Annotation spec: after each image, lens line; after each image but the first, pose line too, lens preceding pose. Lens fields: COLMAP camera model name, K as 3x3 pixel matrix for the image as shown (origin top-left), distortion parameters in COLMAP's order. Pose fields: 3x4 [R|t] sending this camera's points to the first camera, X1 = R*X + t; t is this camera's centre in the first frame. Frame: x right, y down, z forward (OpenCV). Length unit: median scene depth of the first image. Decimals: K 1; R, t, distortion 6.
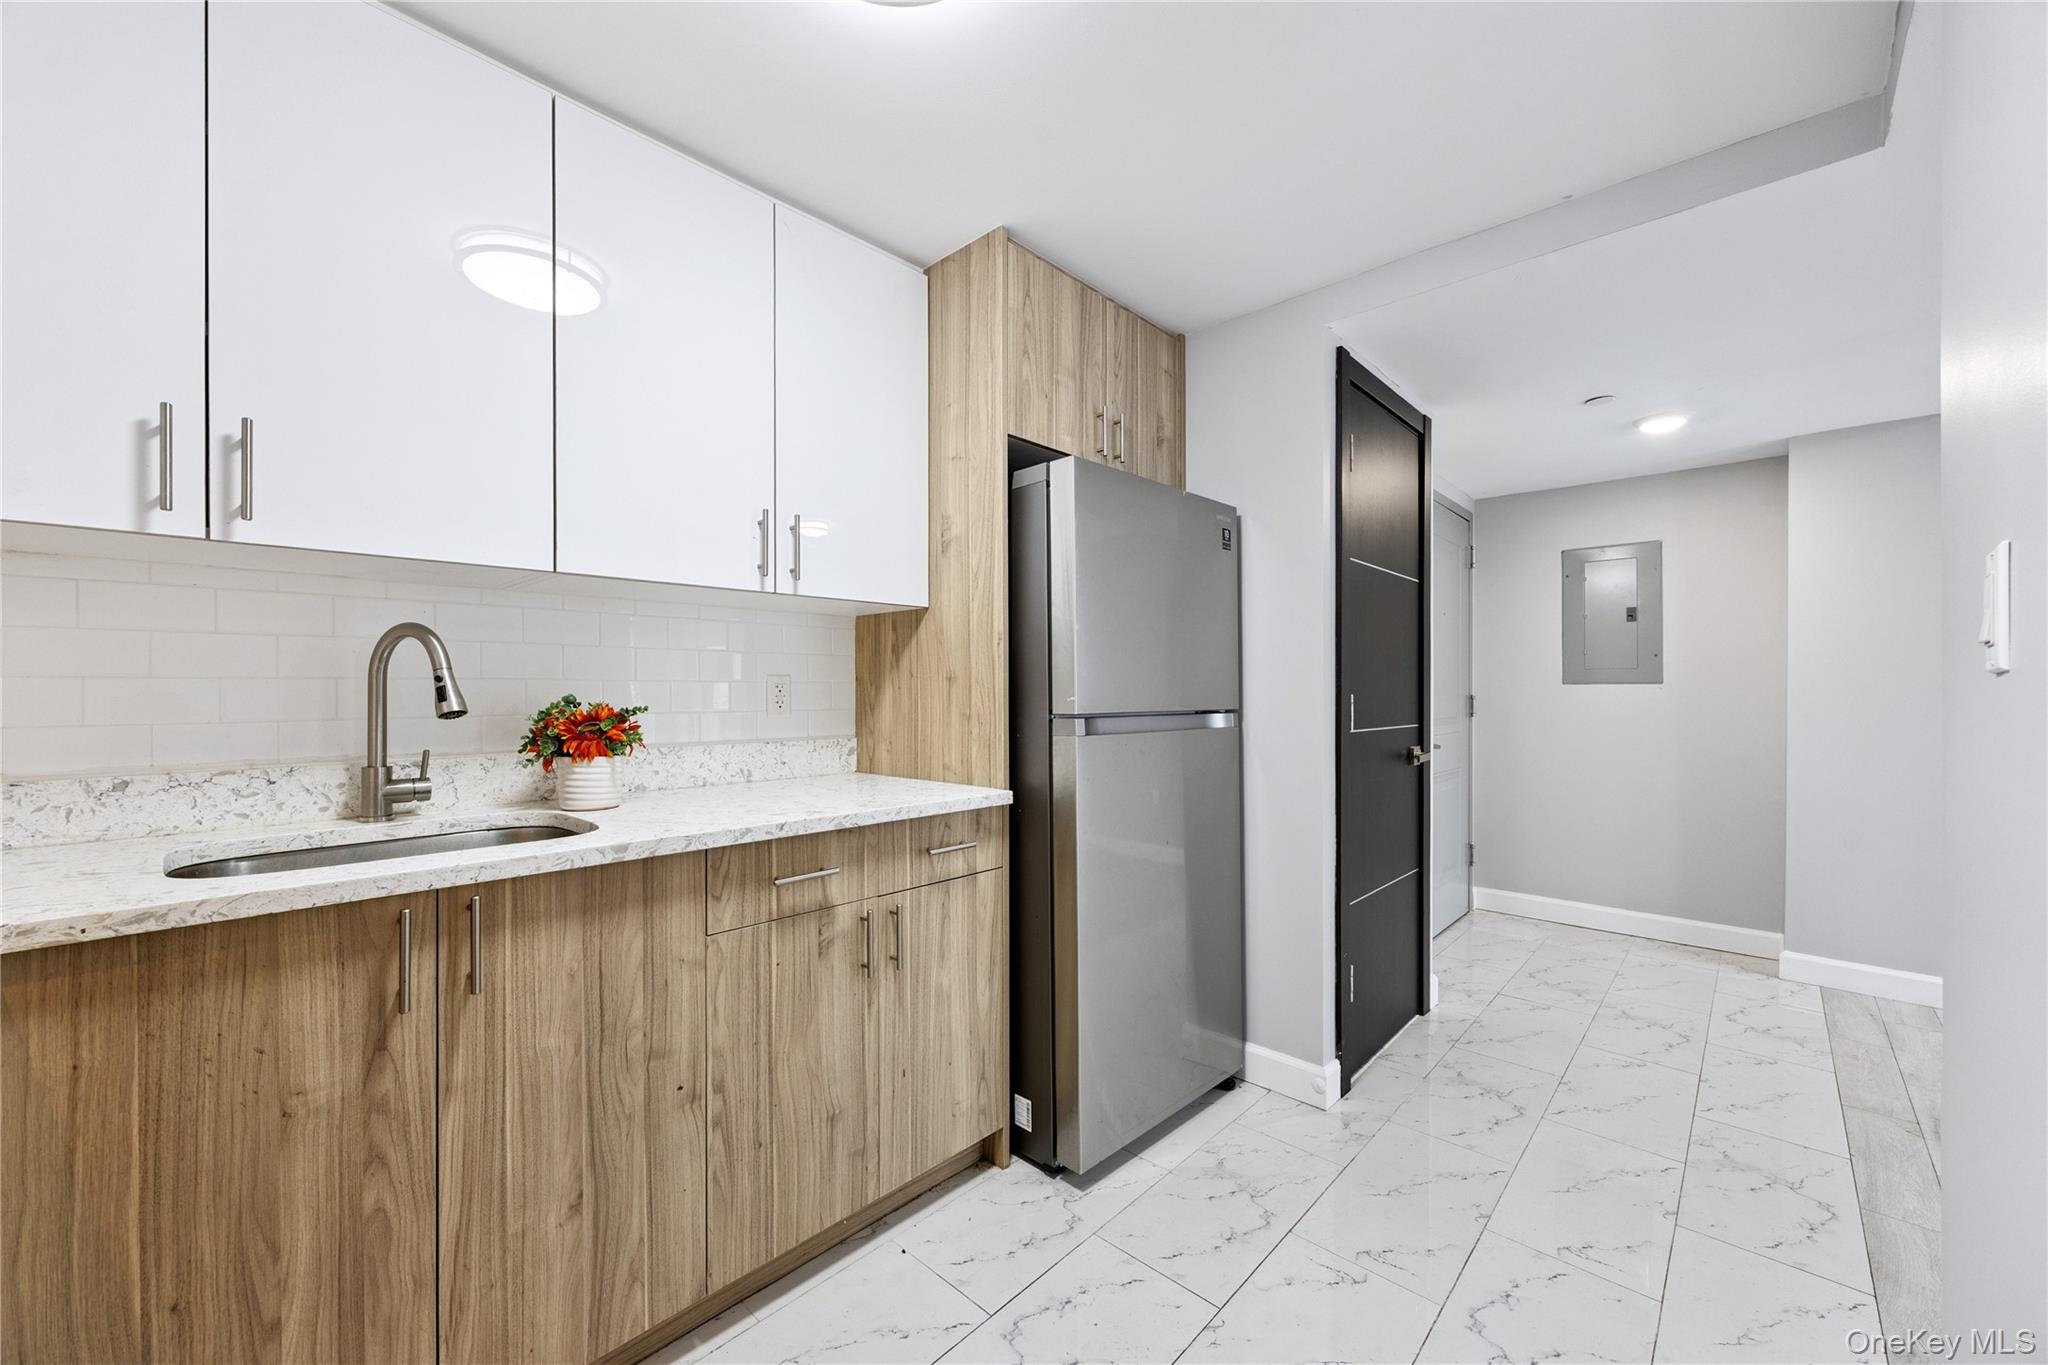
lens RADIAL K [[793.6, 0, 1028.4], [0, 793.6, 691.5], [0, 0, 1]] dist [-0.001567, -0.000063]
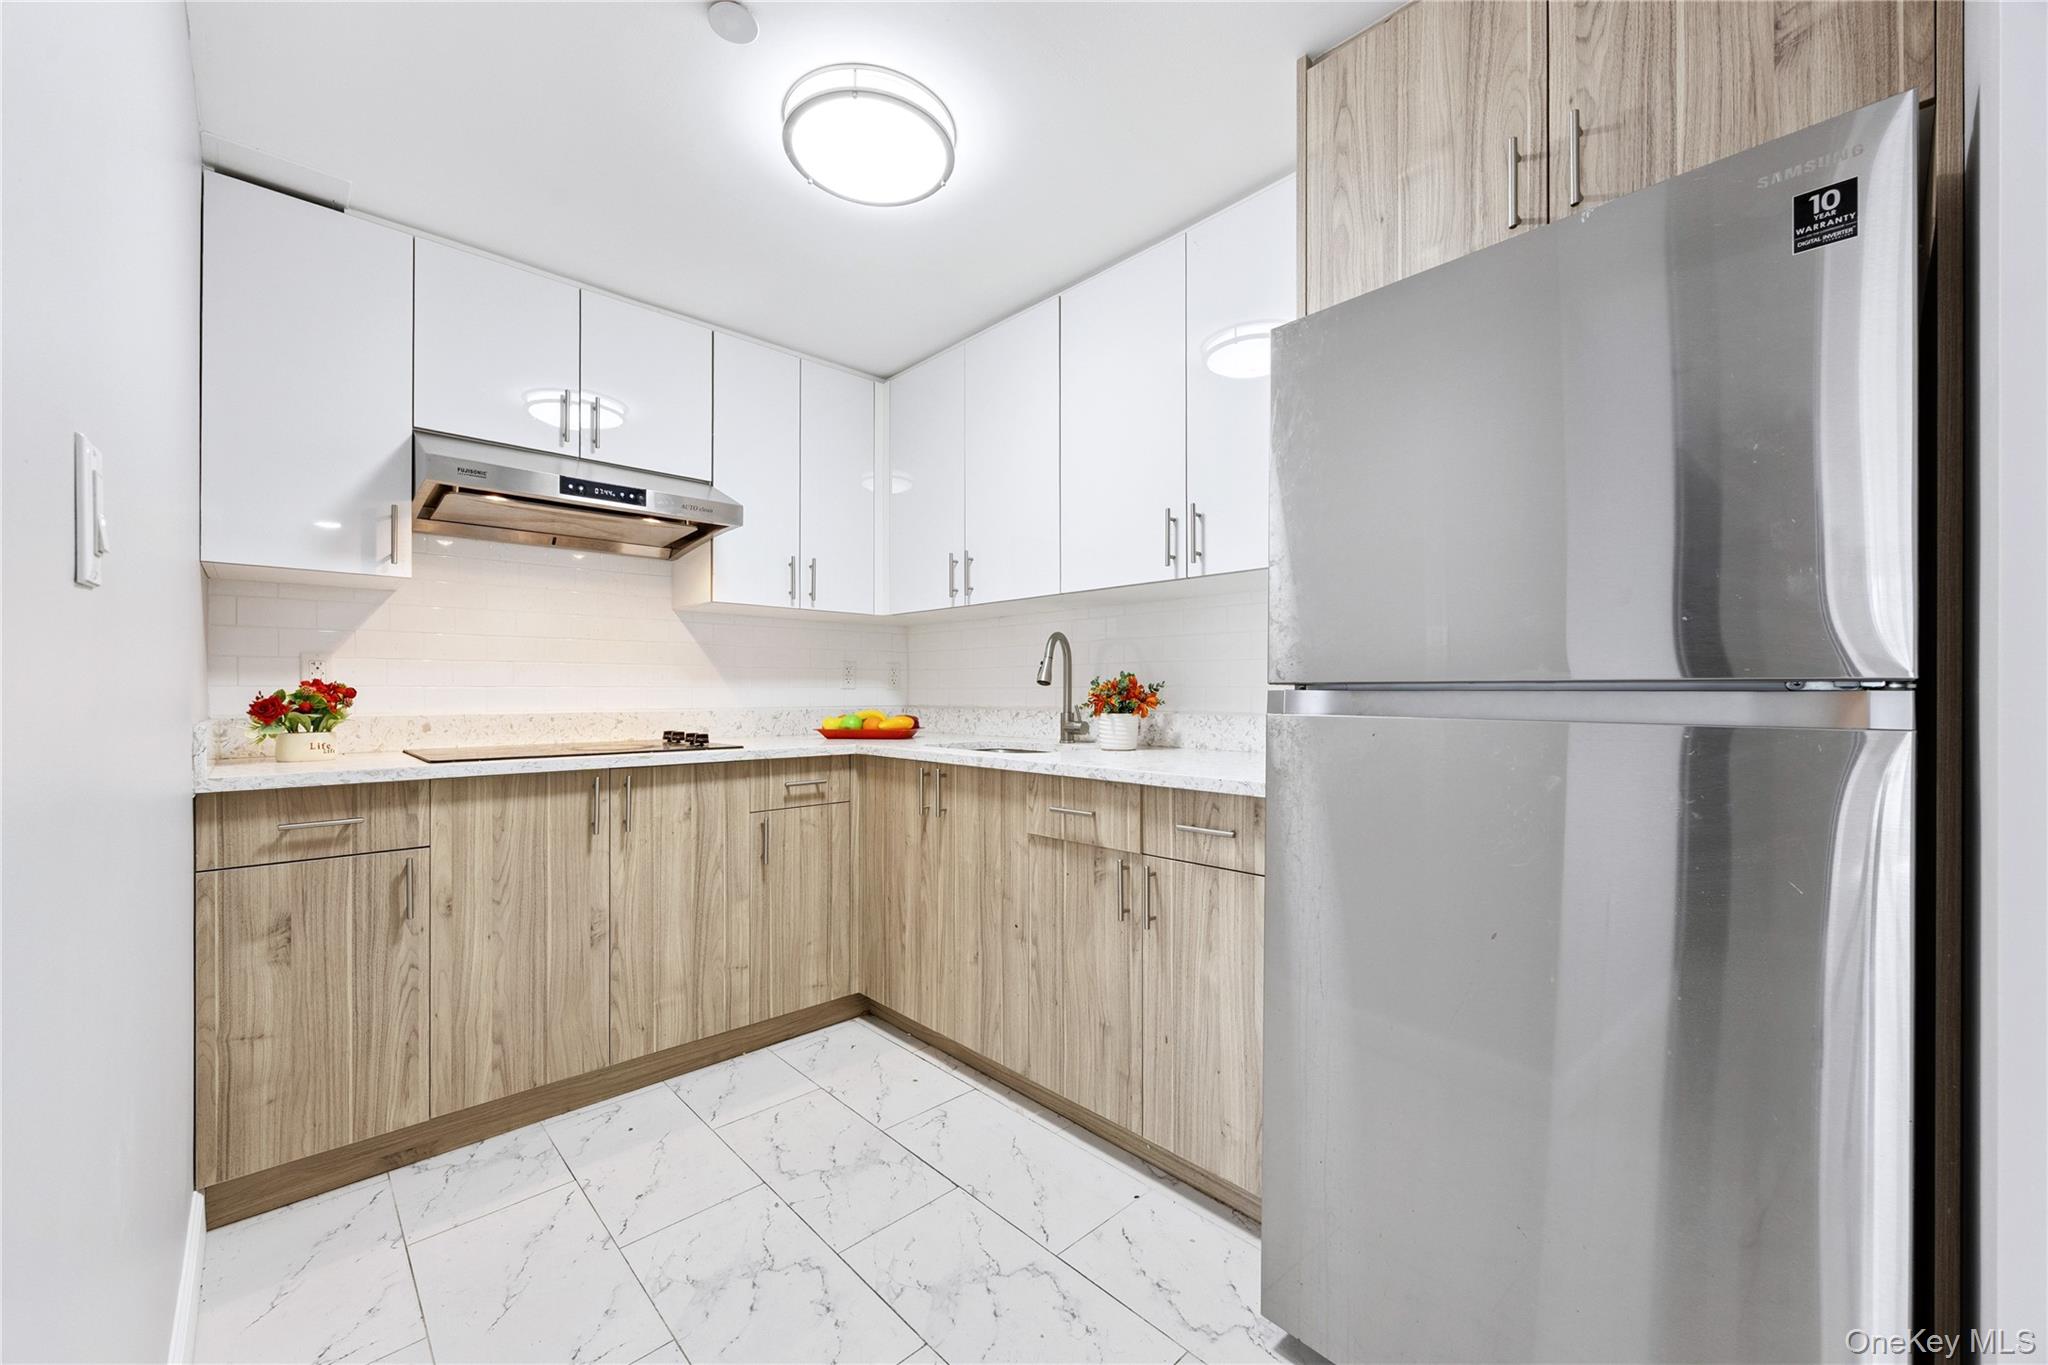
lens RADIAL K [[793.6, 0, 1028.4], [0, 793.6, 691.5], [0, 0, 1]] dist [-0.001567, -0.000063]
pose [[-0.057849, 0.001491, -0.998324, 0.847007], [-0.001438, 0.999998, 0.001577, 0.036954], [0.998324, 0.001527, -0.057847, 0.869886]]
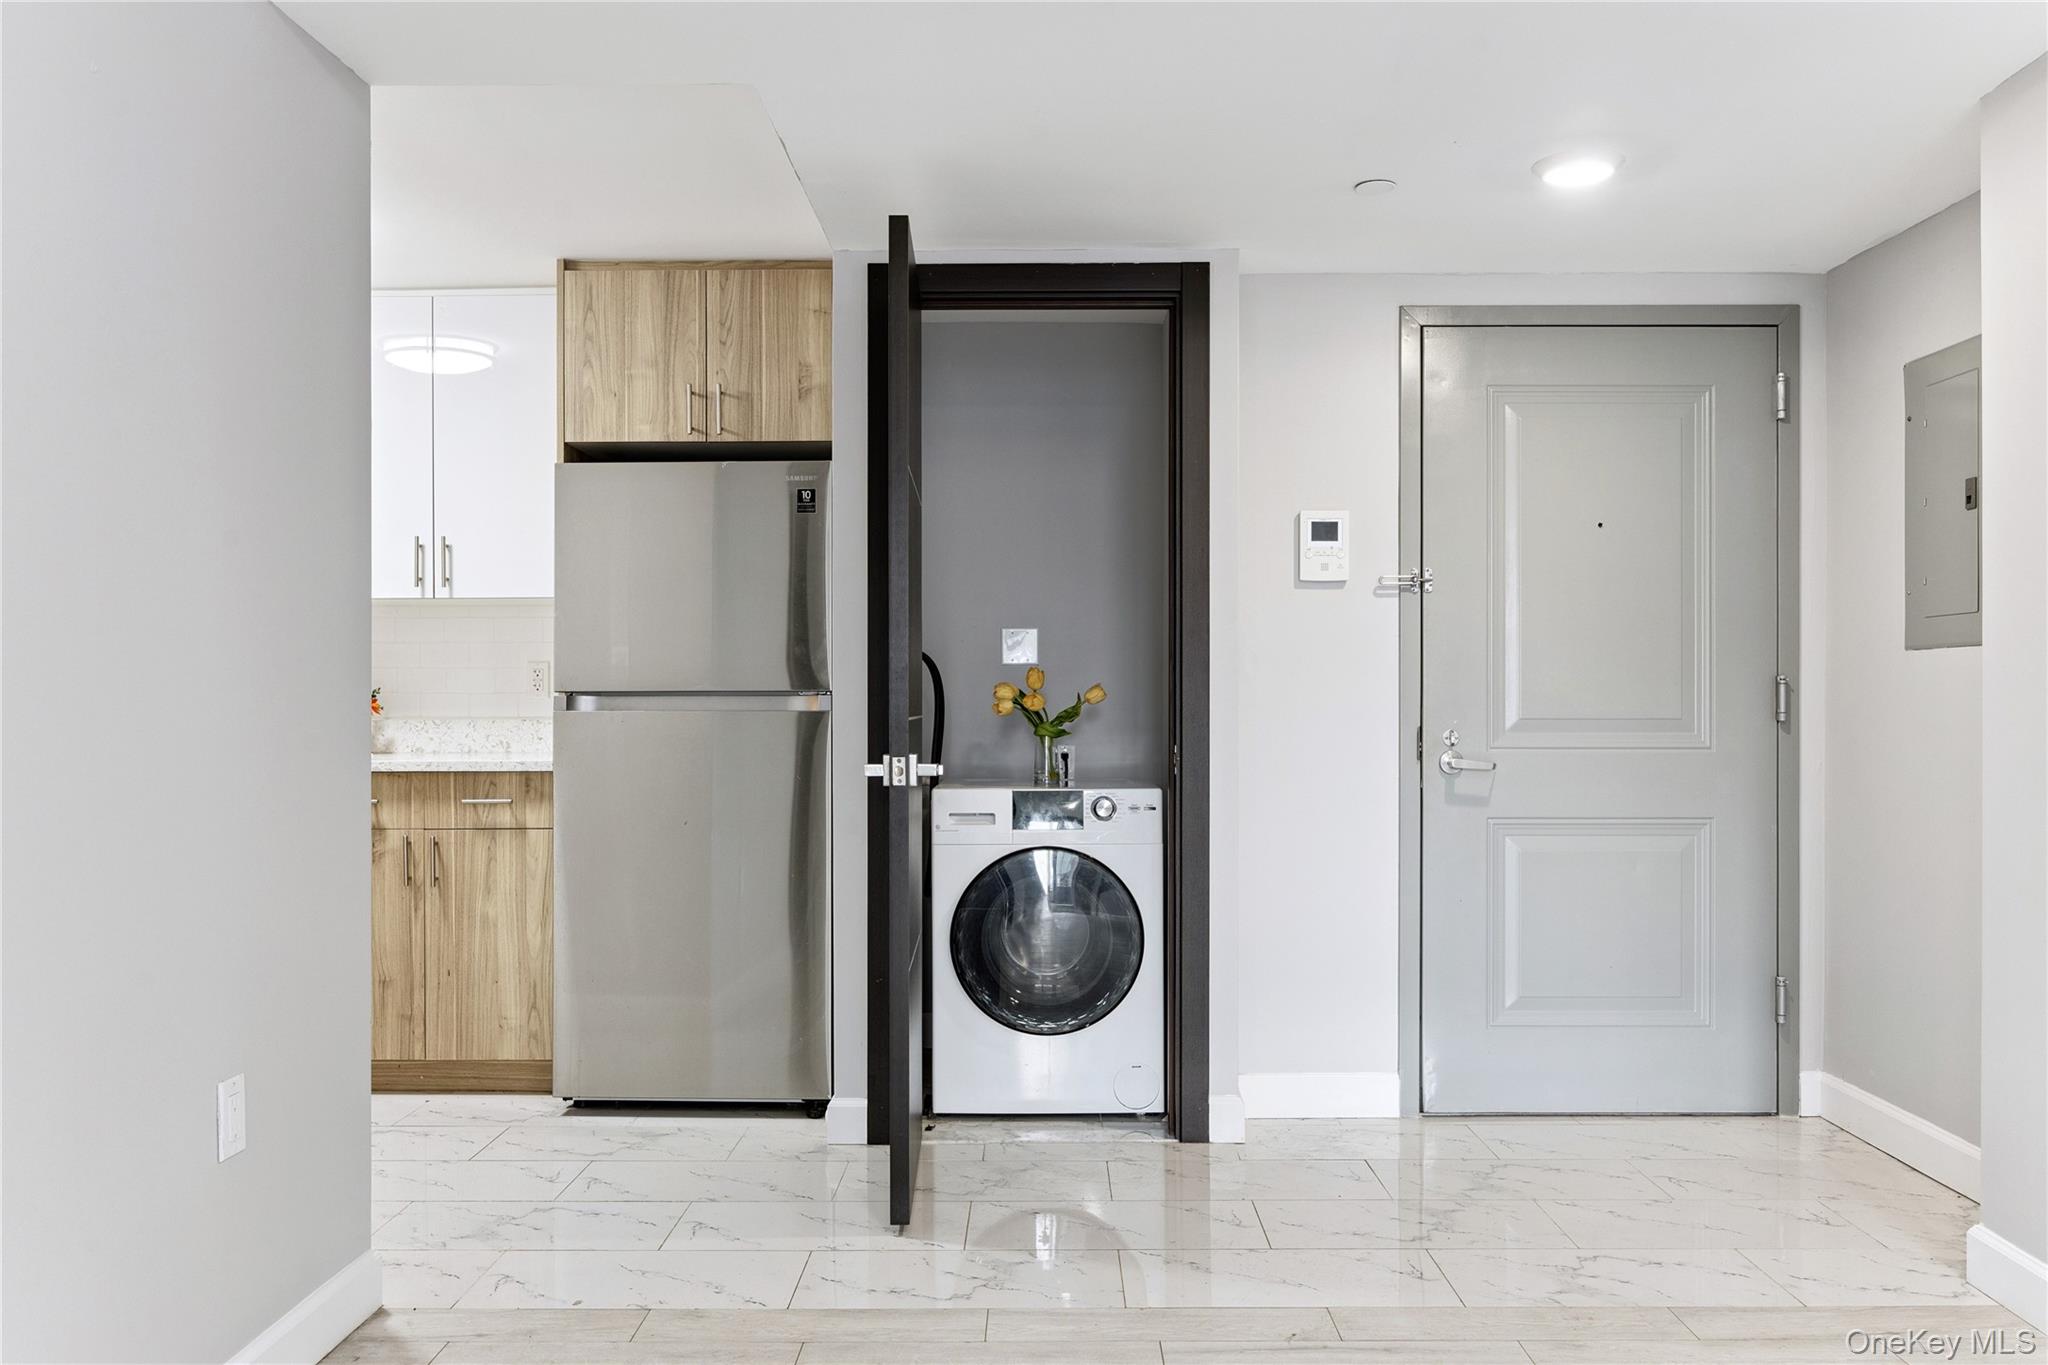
lens RADIAL K [[1623.9, 0, 1022.8], [0, 1623.9, 698.5], [0, 0, 1]] dist [-0.003446, -0.004860]
pose [[0.674091, -0.001407, -0.738647, 2.352589], [0.001039, 0.999999, -0.000956, 0.044090], [0.738647, -0.000123, 0.674092, -0.073289]]
